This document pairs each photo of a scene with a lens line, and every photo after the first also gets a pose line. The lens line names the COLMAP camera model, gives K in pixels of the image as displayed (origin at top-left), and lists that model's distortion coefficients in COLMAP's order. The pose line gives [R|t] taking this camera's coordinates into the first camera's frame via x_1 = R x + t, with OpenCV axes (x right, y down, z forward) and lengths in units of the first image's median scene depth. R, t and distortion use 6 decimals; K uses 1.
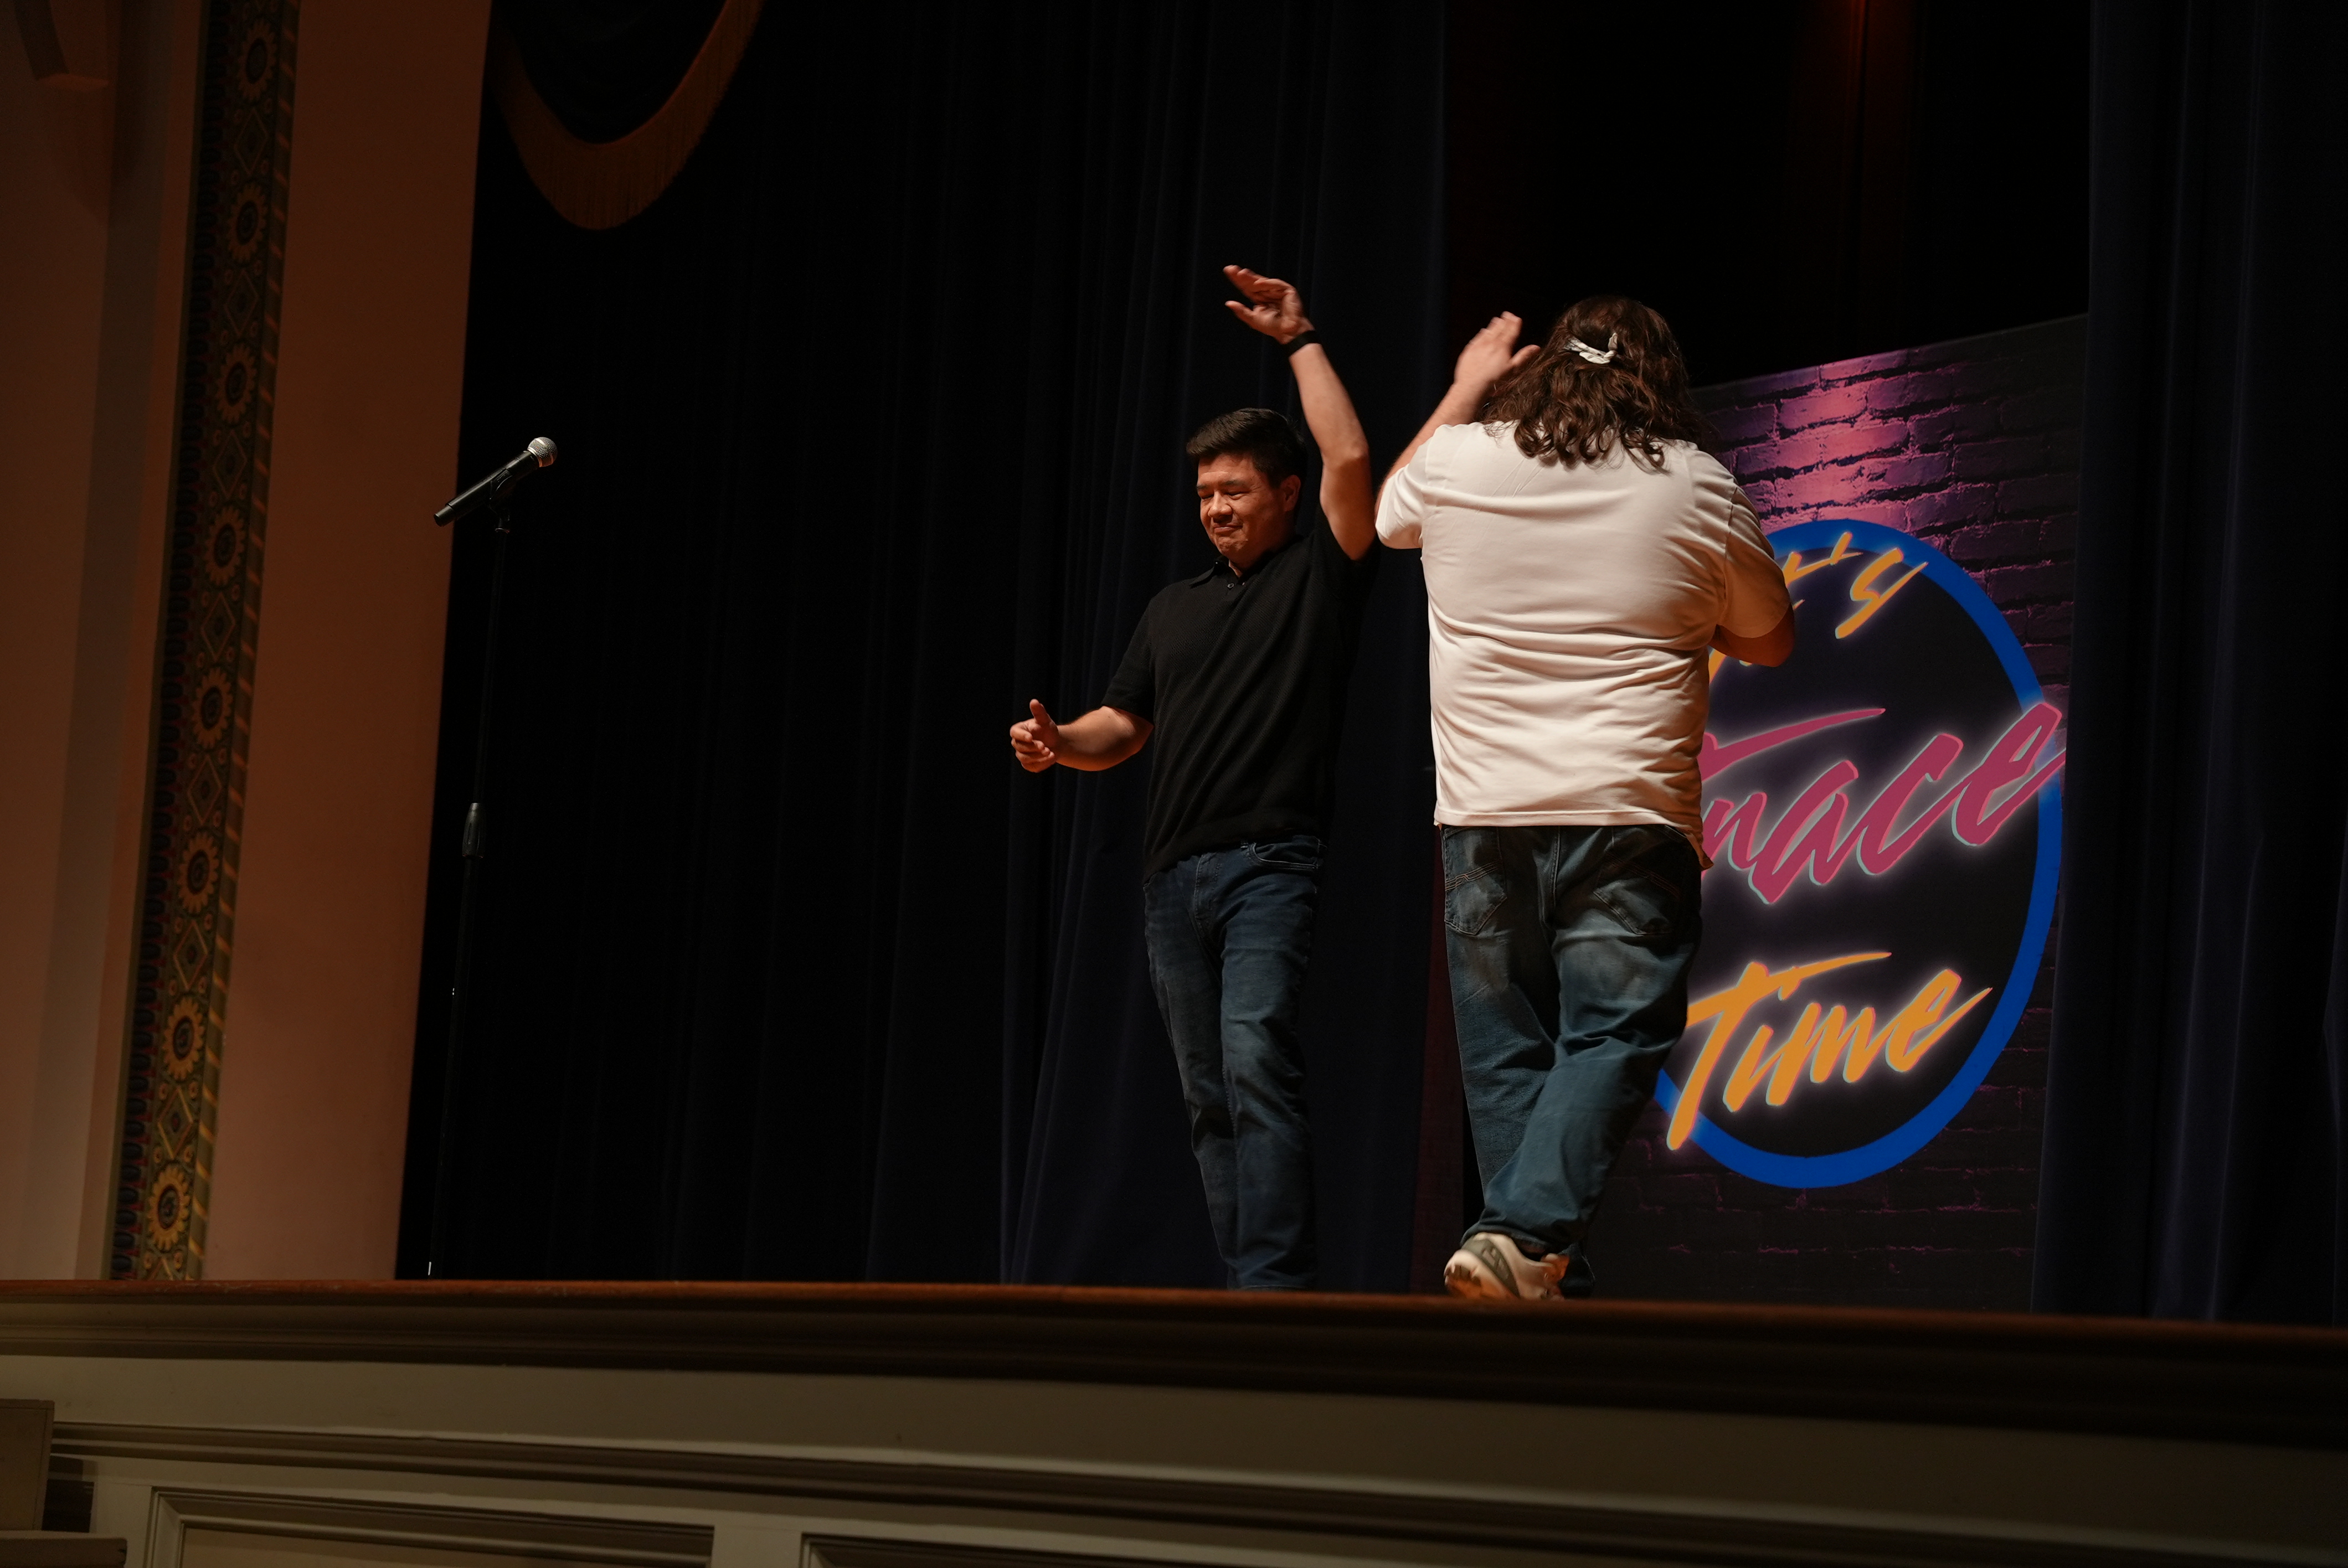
lens RADIAL K [[4469.3, 0, 1165.8], [0, 4469.3, 806.0], [0, 0, 1]] dist [0.330843, 0.000000]
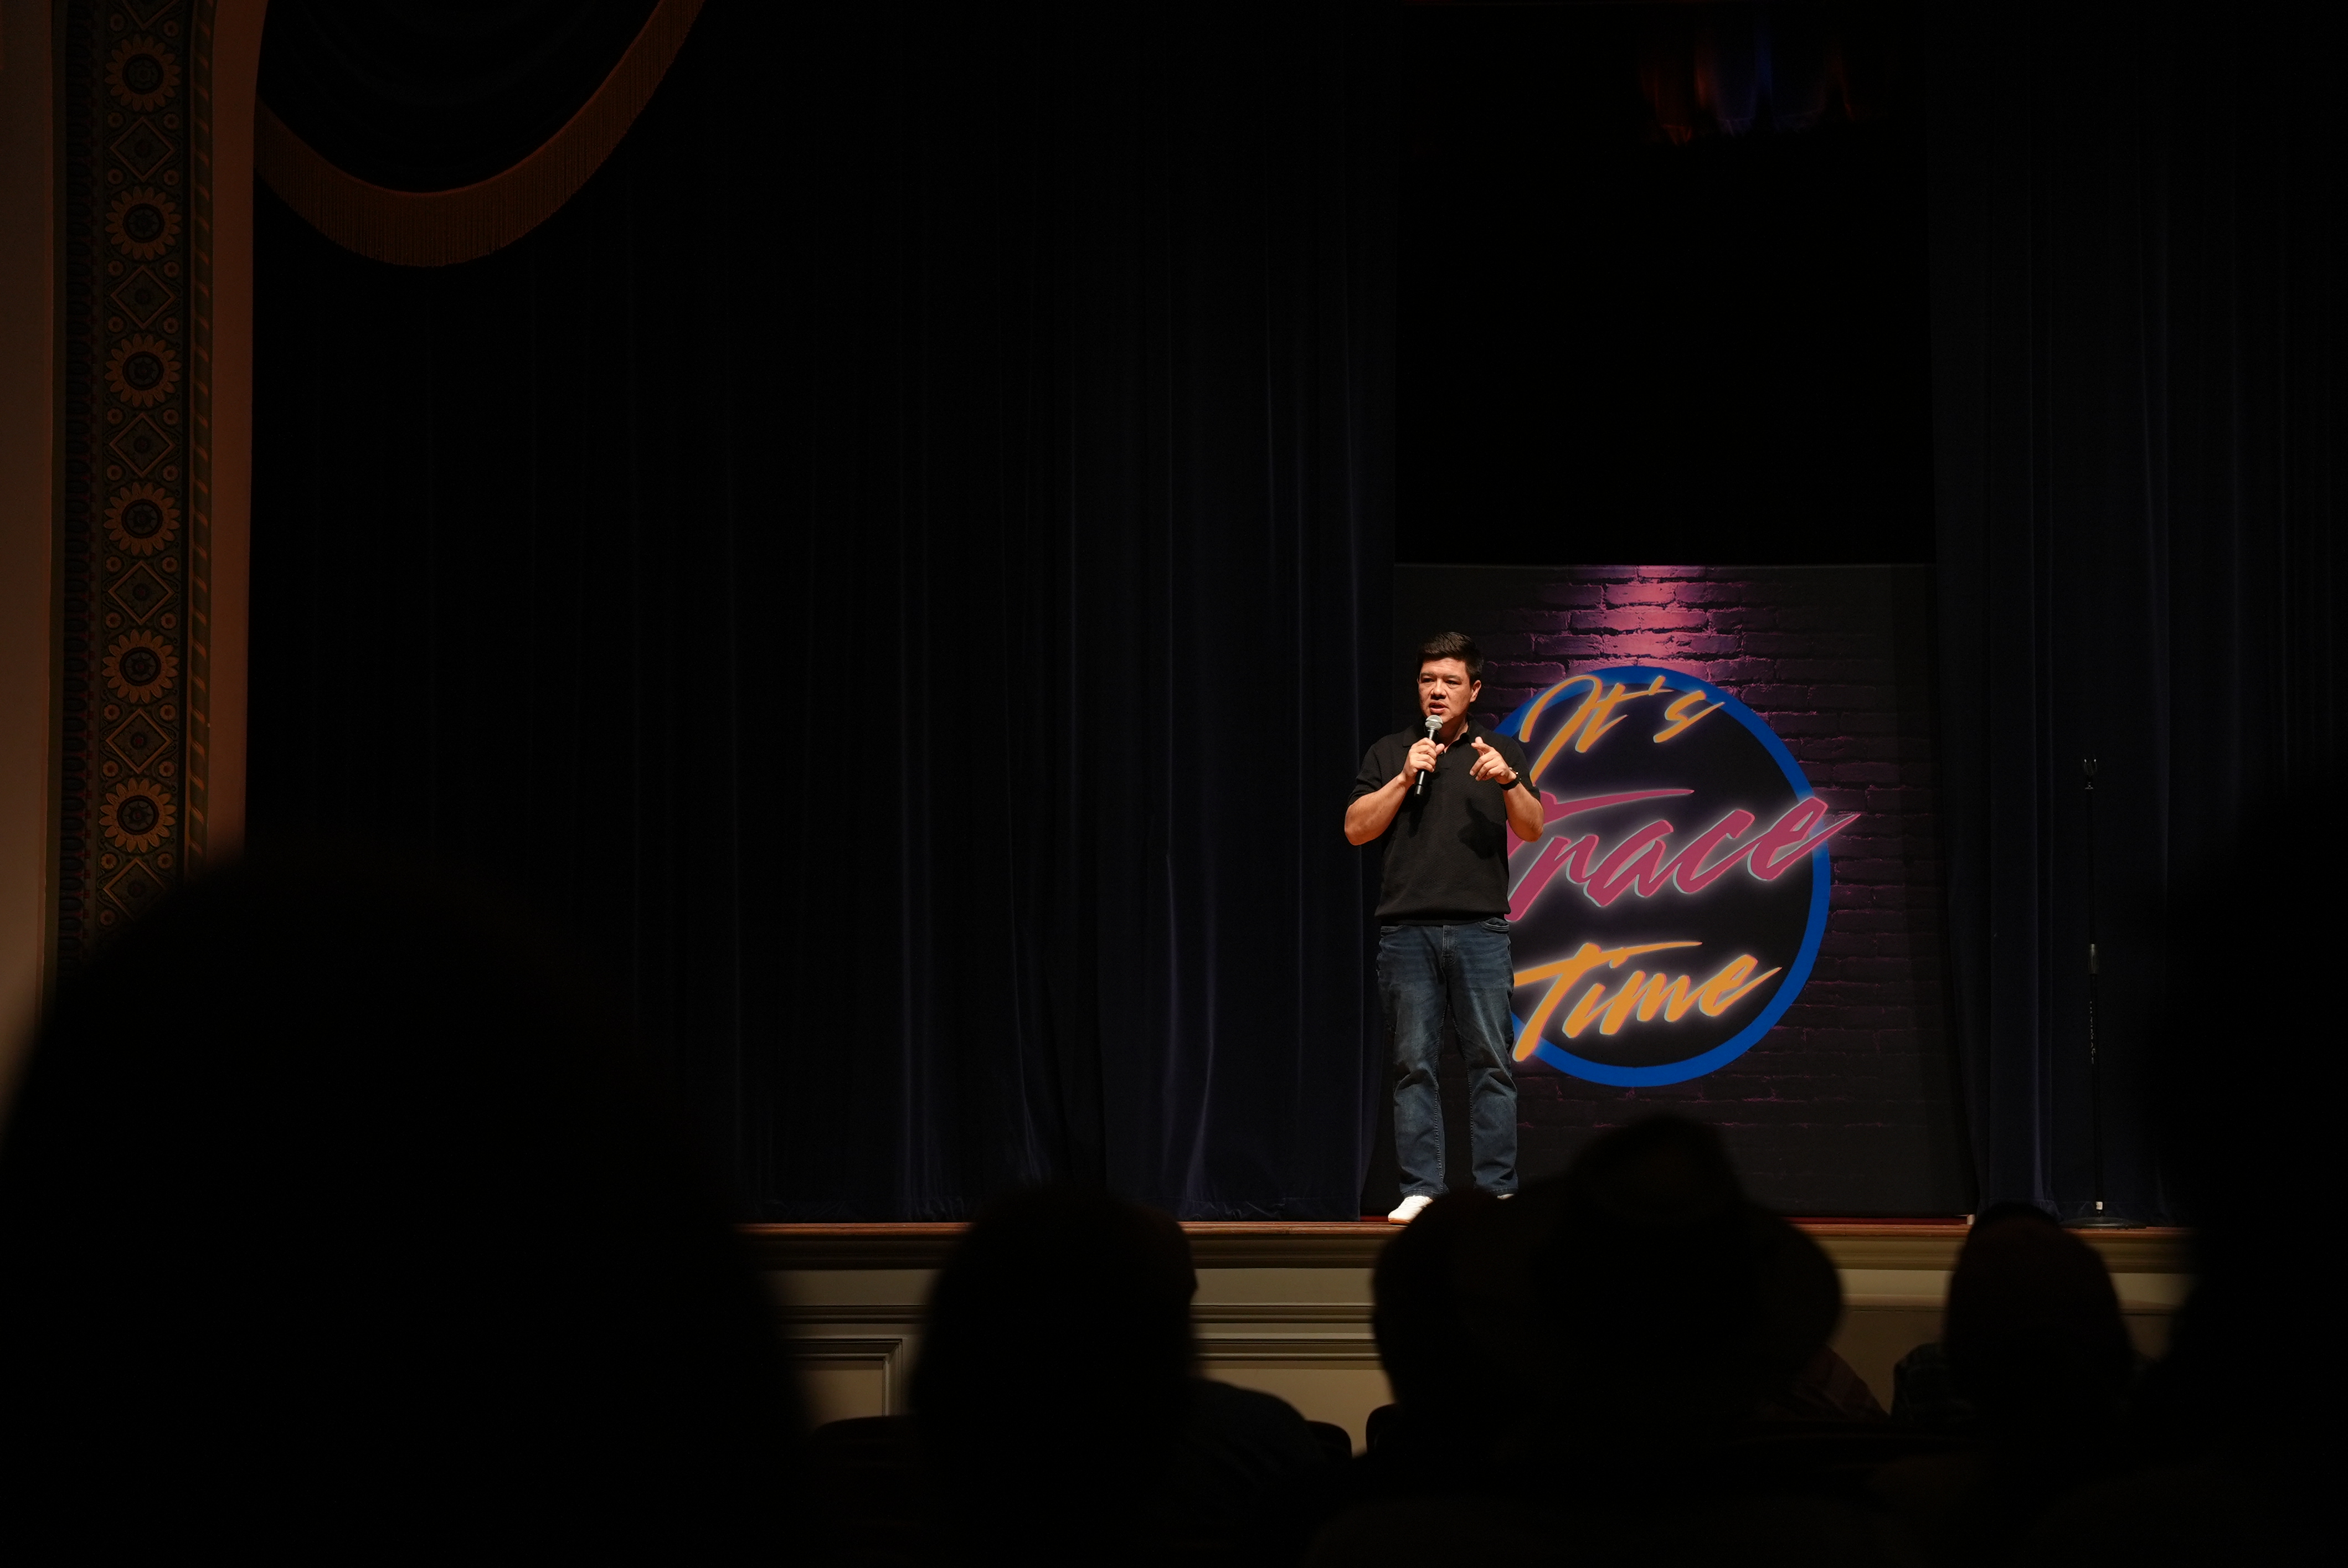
lens RADIAL K [[4469.3, 0, 1185.7], [0, 4469.3, 808.8], [0, 0, 1]] dist [0.330843, 0.000000]
pose [[0.632779, 0.014770, 0.774192, -1.187555], [-0.073449, 0.996455, 0.041022, -0.066900], [-0.770841, -0.082822, 0.631621, 0.124013]]
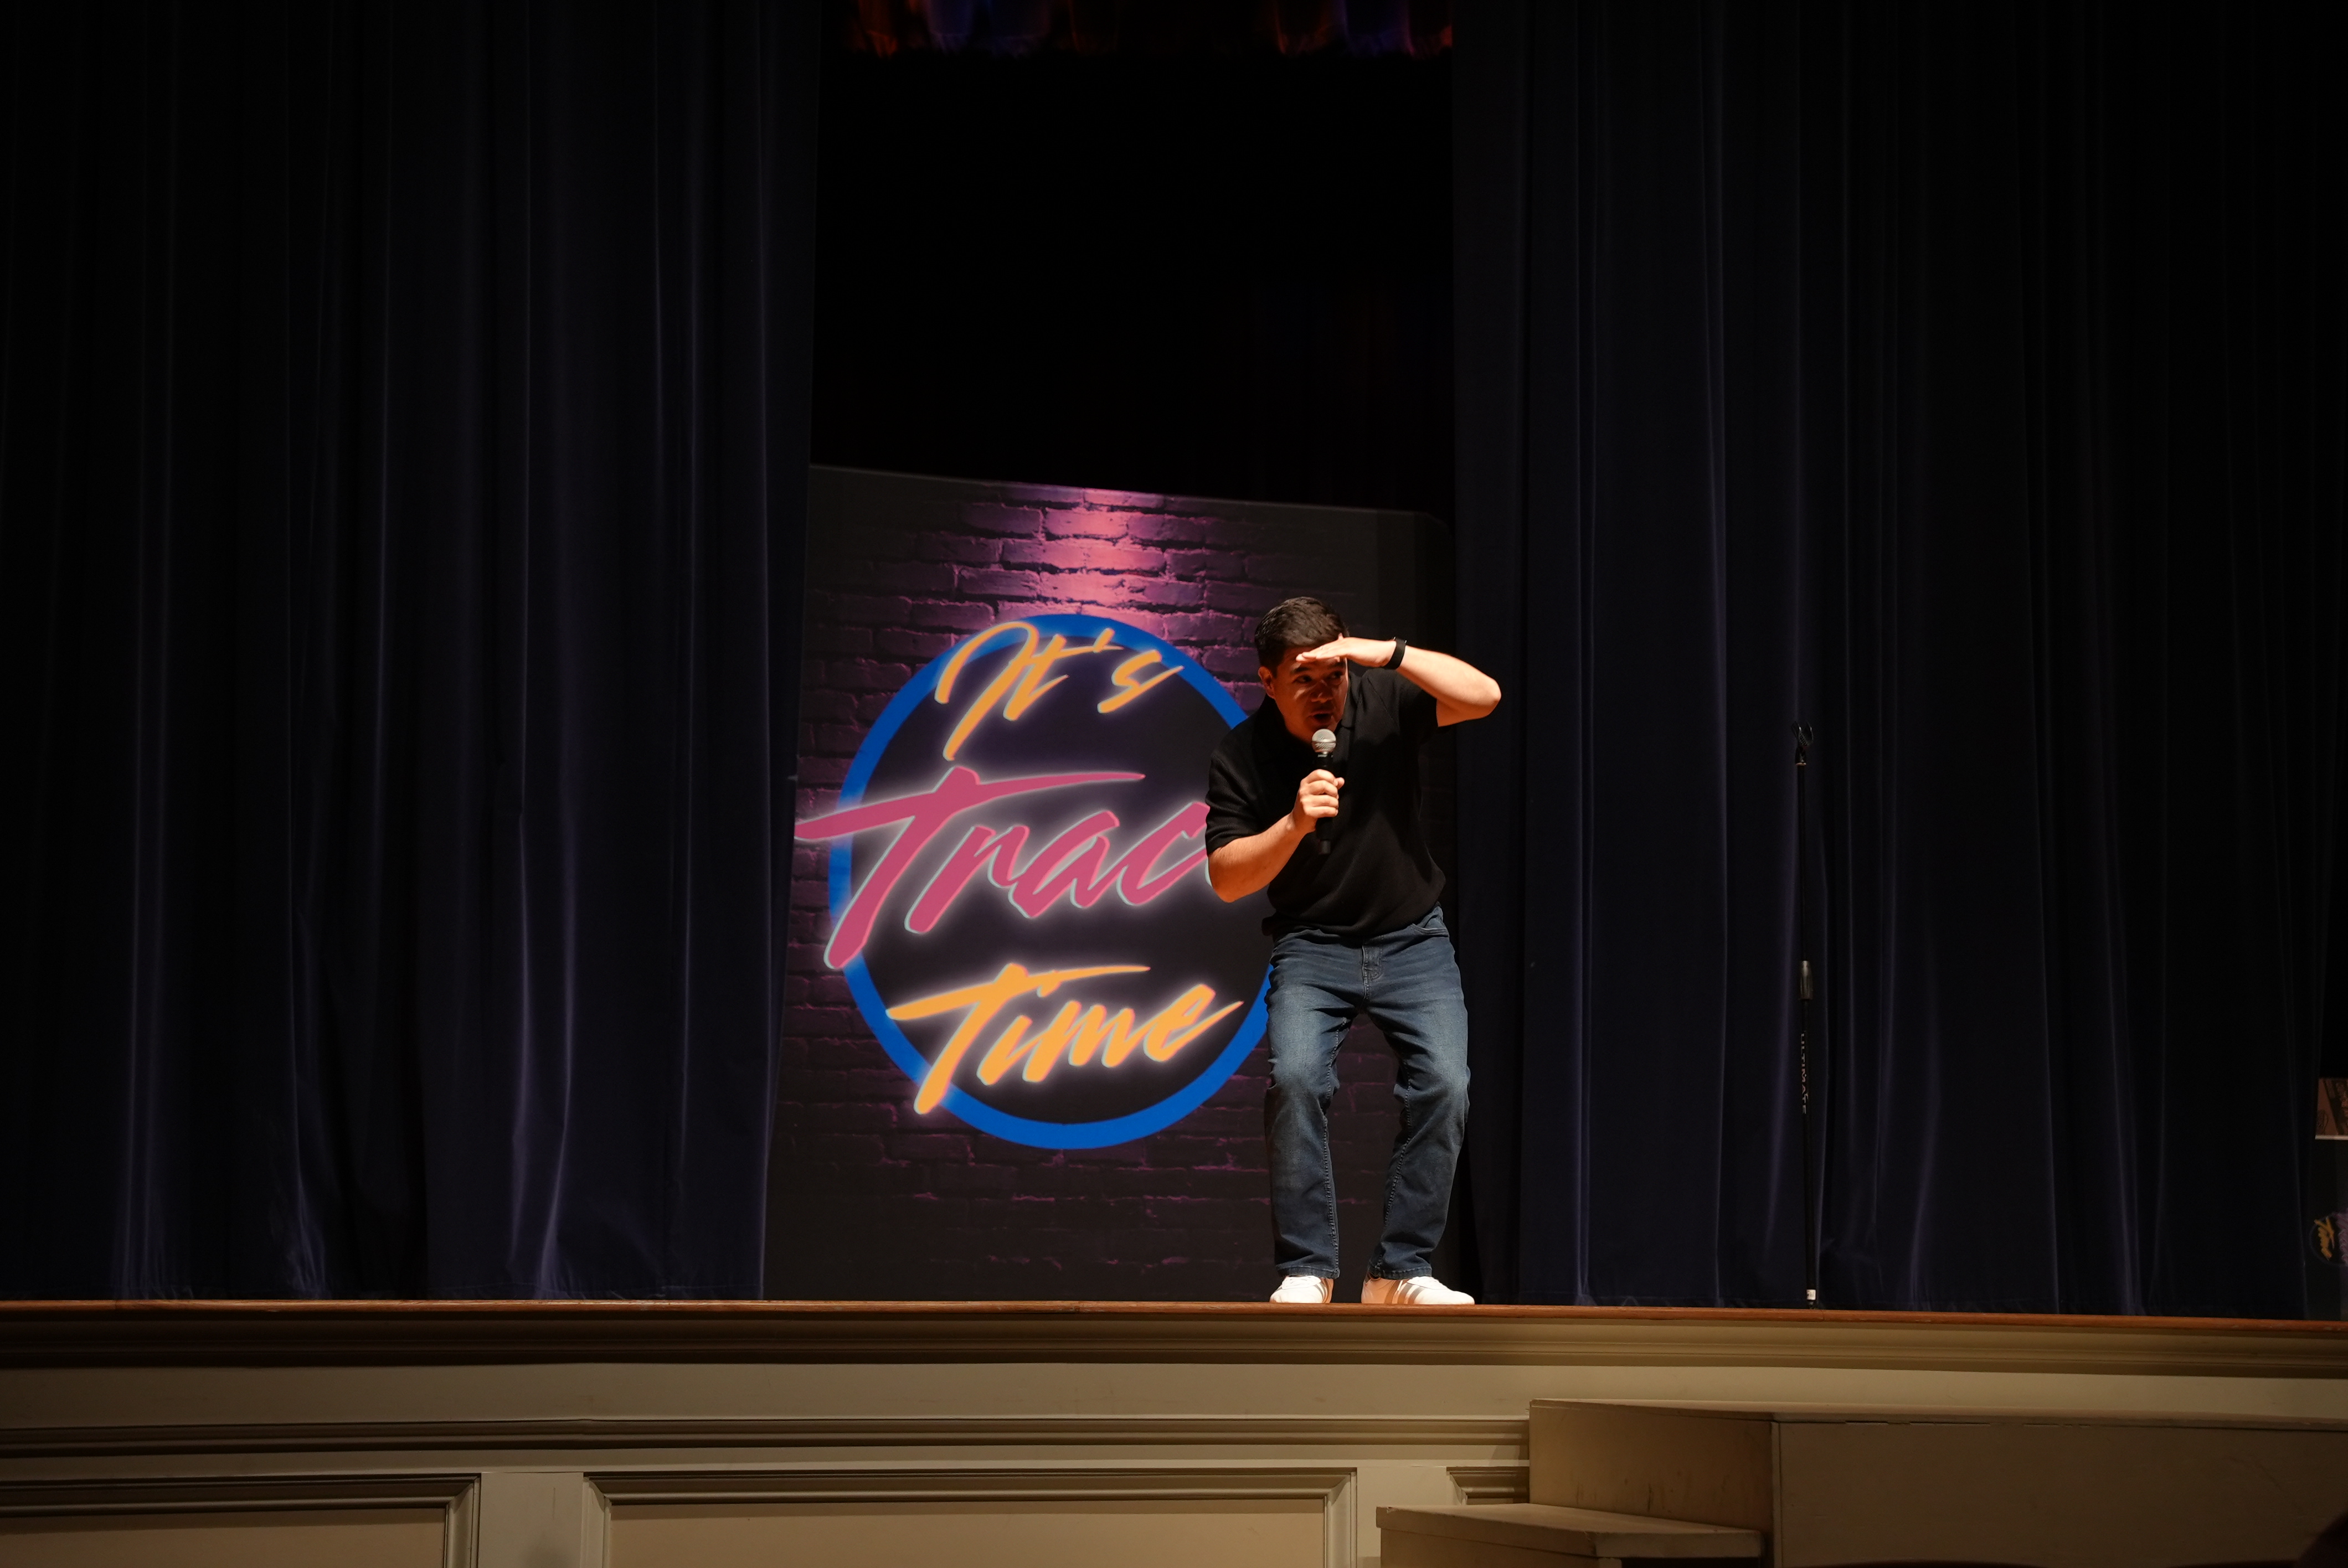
lens RADIAL K [[4469.3, 0, 1175.0], [0, 4469.3, 805.0], [0, 0, 1]] dist [0.330843, 0.000000]
pose [[0.359362, 0.063329, 0.931047, -1.006317], [-0.117018, 0.992878, -0.022369, 0.013952], [-0.925832, -0.100911, 0.364214, 0.524979]]
